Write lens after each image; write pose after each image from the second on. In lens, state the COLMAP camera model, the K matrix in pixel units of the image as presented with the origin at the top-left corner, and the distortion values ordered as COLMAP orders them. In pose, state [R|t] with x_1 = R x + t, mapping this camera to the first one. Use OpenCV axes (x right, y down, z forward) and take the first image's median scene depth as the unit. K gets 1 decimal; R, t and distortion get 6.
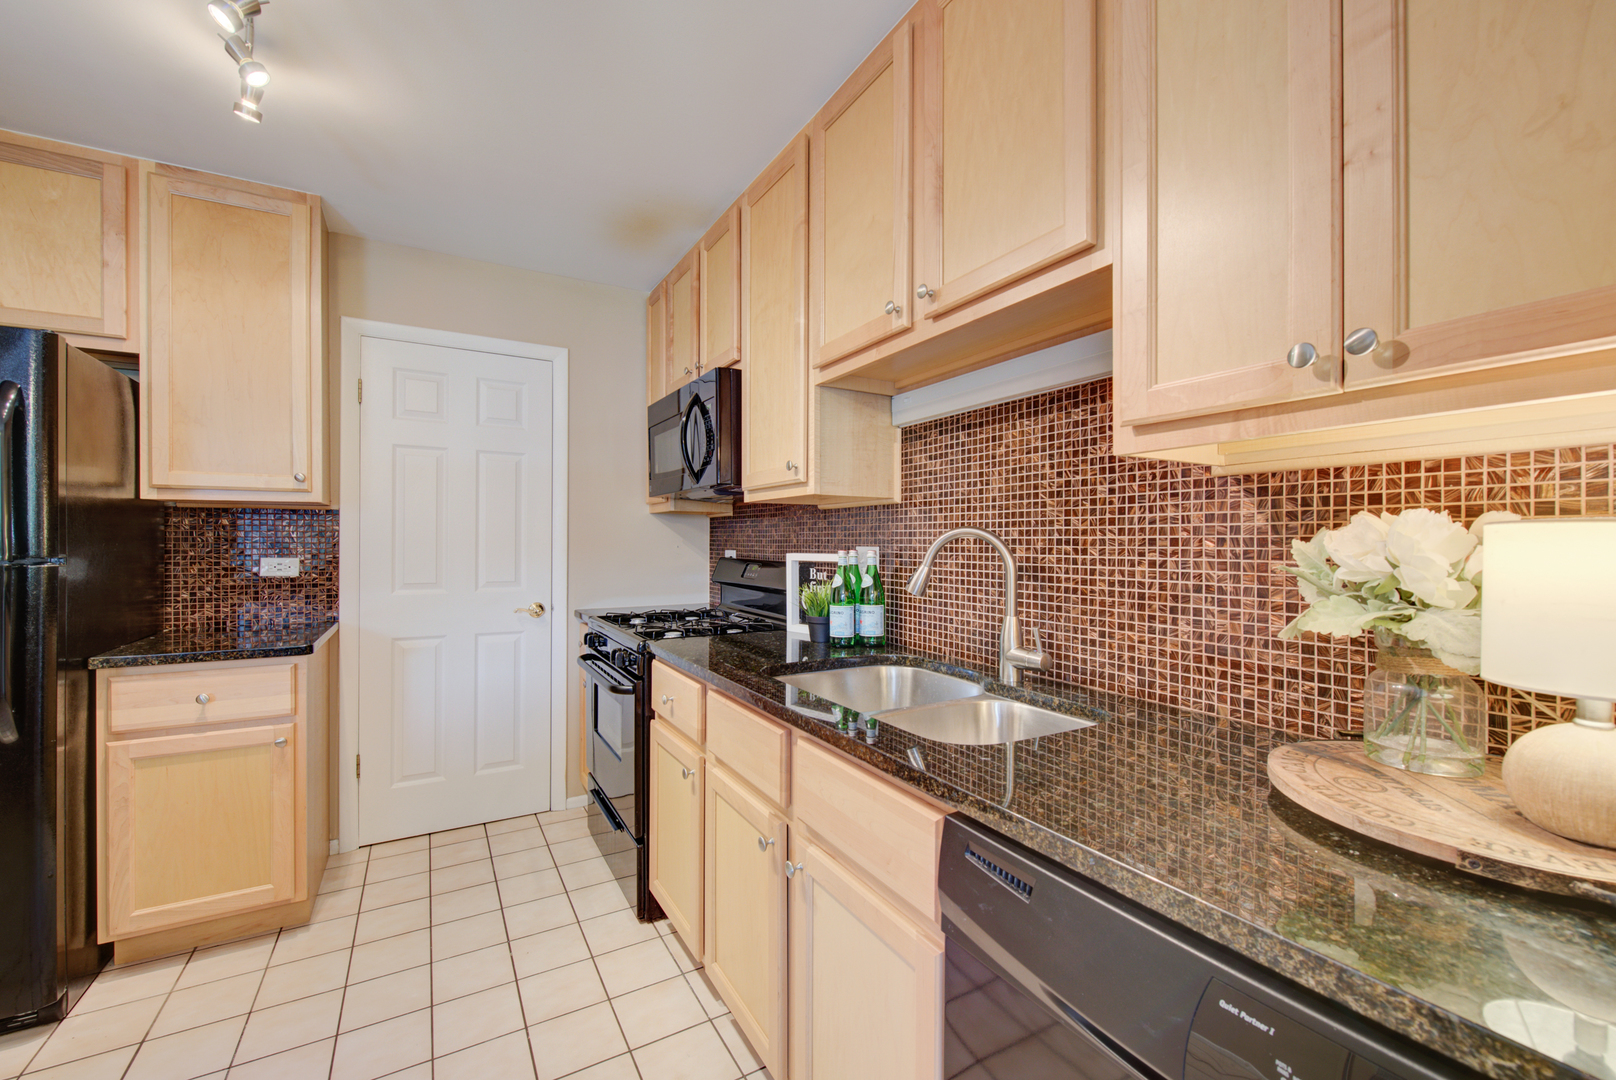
lens RADIAL K [[642.5, 0, 787.9], [0, 642.5, 542.3], [0, 0, 1]] dist [-0.003954, -0.001642]
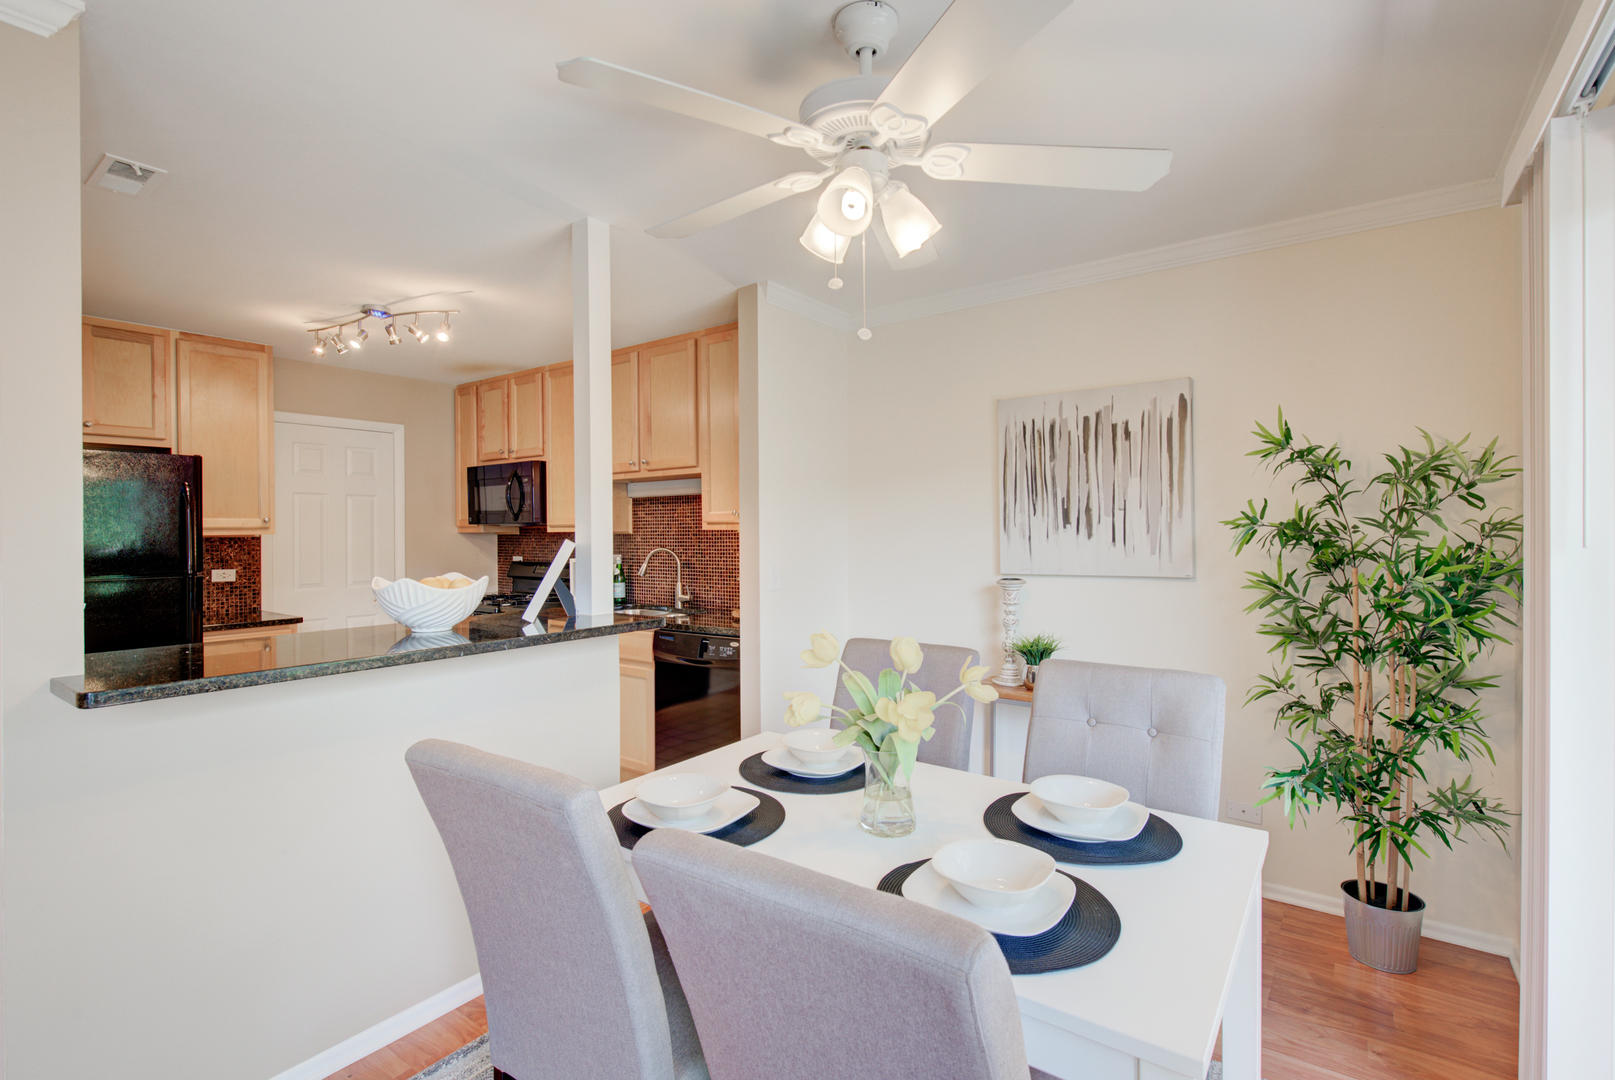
lens RADIAL K [[746.3, 0, 796.0], [0, 746.3, 536.3], [0, 0, 1]] dist [-0.013141, -0.001011]
pose [[0.909319, -0.011751, 0.415933, -0.358831], [0.010873, 0.999931, 0.004480, -0.059874], [-0.415957, 0.000448, 0.909384, -1.467203]]
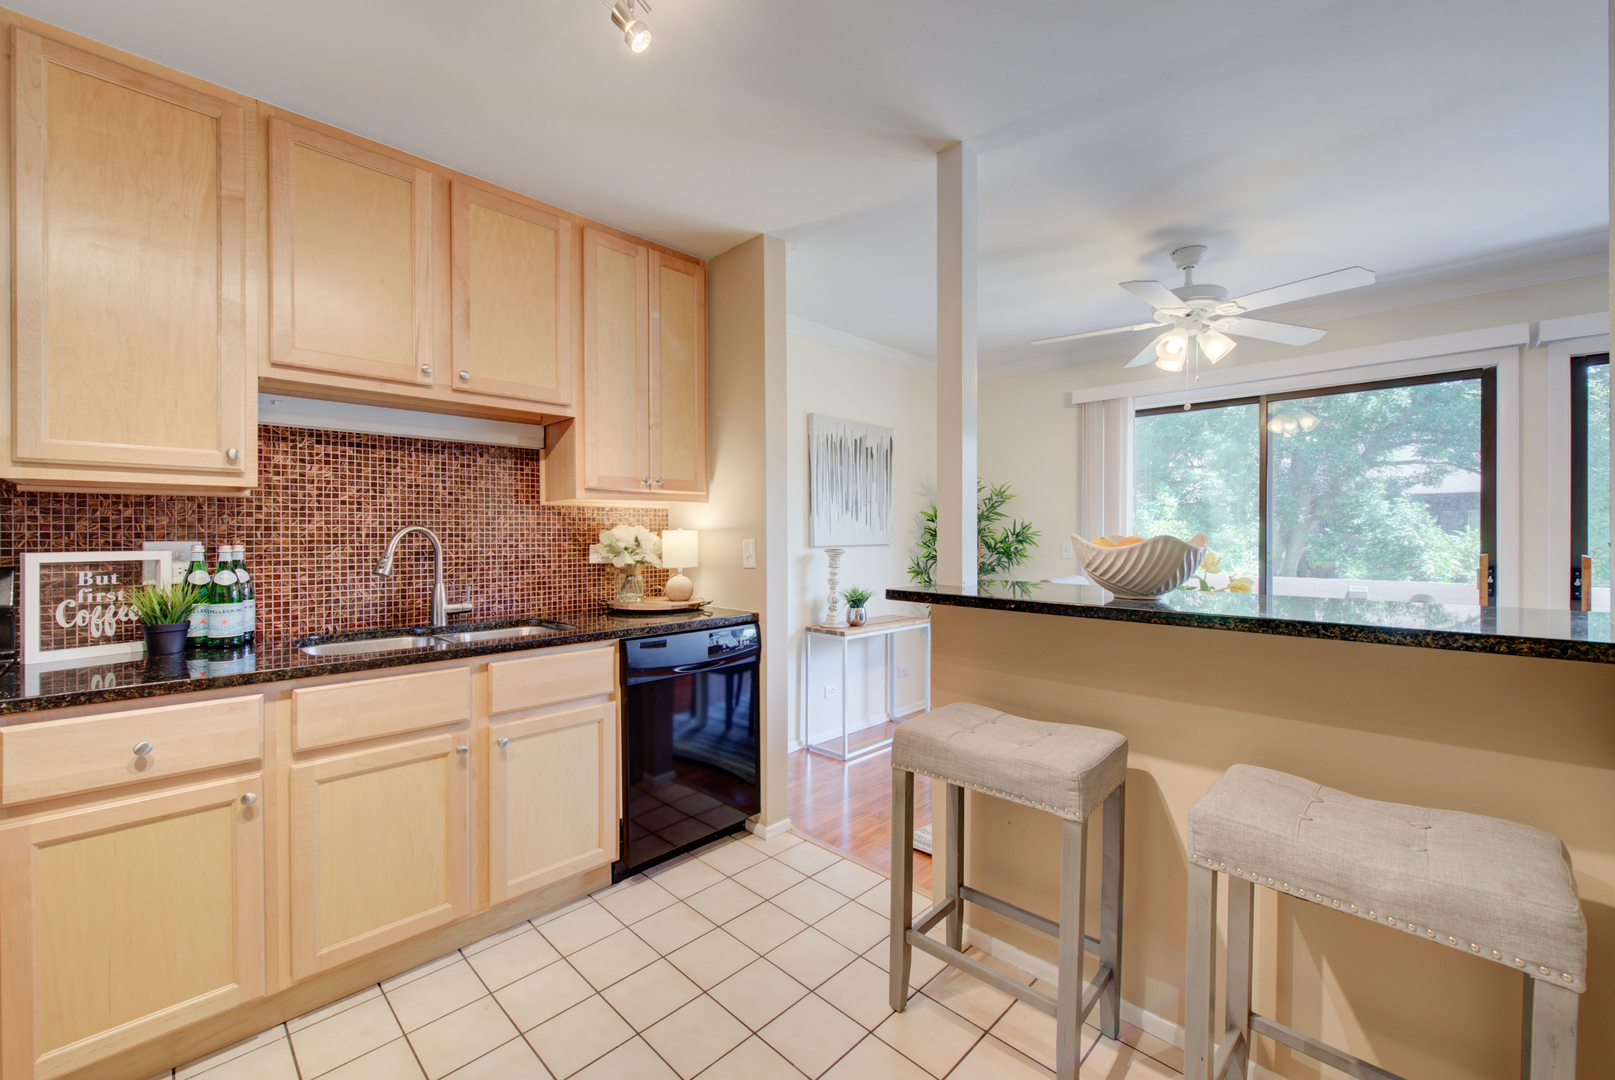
lens RADIAL K [[642.1, 0, 815.5], [0, 642.1, 540.2], [0, 0, 1]] dist [-0.003954, -0.001642]
pose [[-0.283240, -0.012826, 0.958963, -1.071791], [0.001041, 0.999906, 0.013681, -0.006988], [-0.959049, 0.004873, -0.283200, 0.439829]]
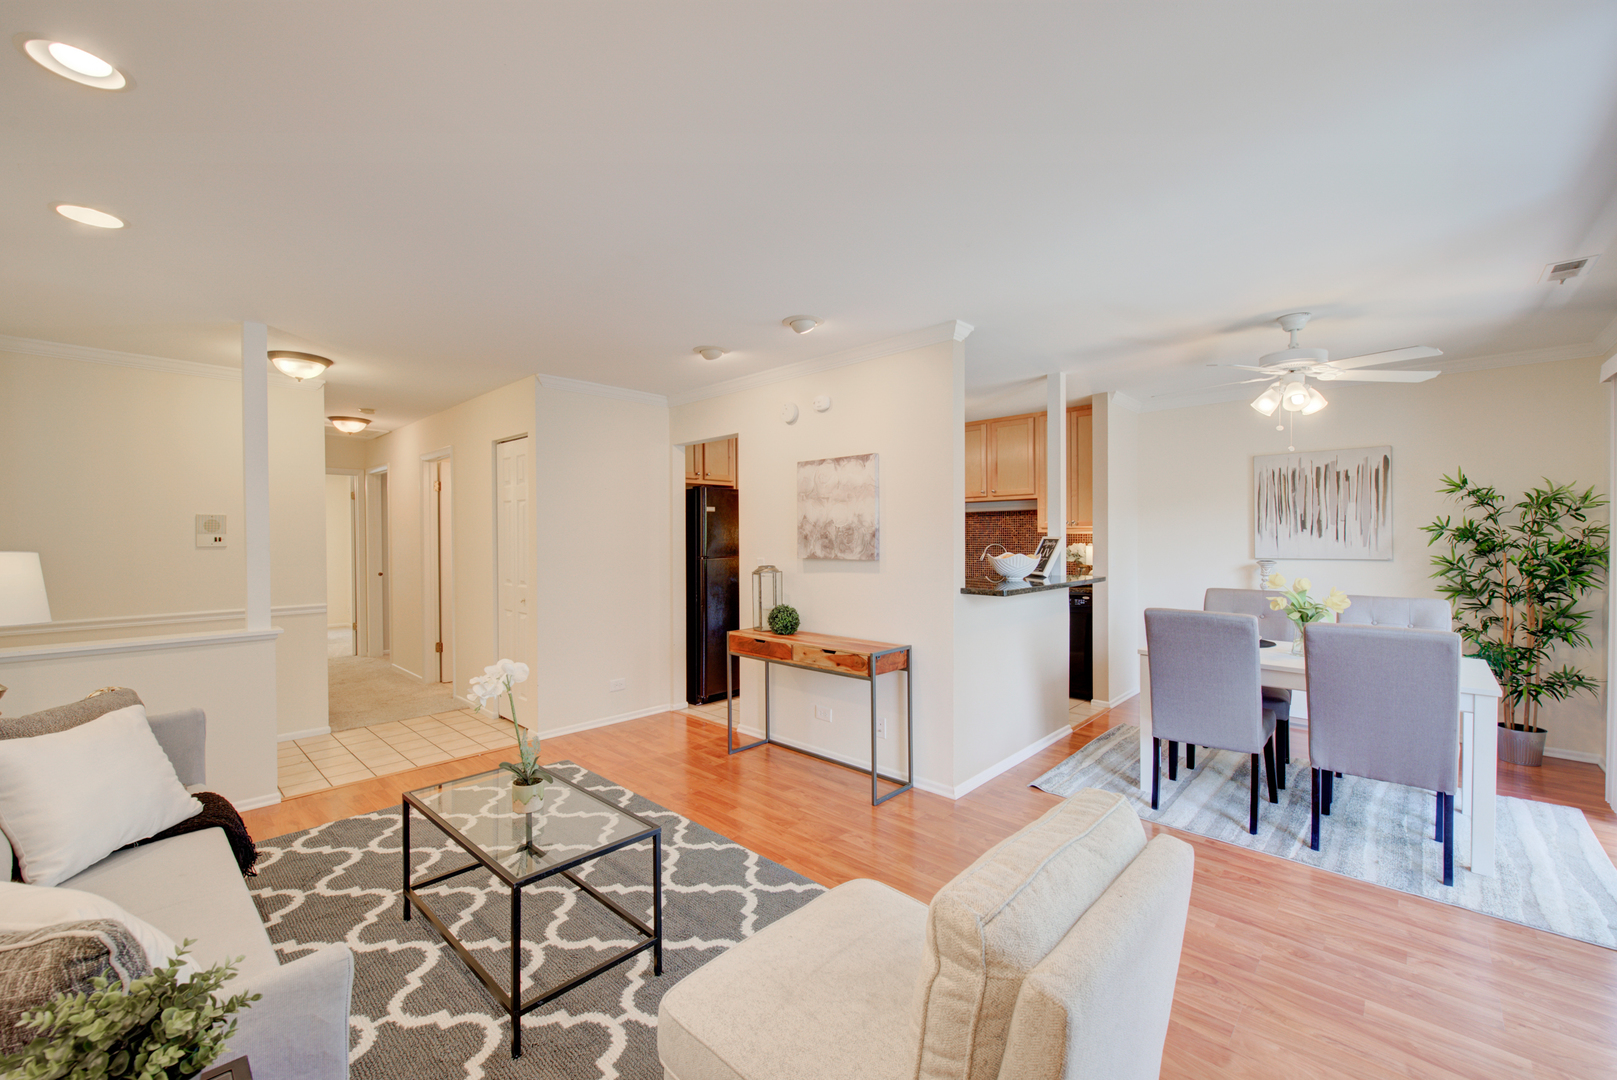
lens RADIAL K [[642.9, 0, 793.4], [0, 642.9, 544.1], [0, 0, 1]] dist [-0.003954, -0.001642]
pose [[0.953827, -0.009681, 0.300202, -1.707253], [0.007284, 0.999932, 0.009102, -0.052612], [-0.300270, -0.006495, 0.953832, -1.962733]]
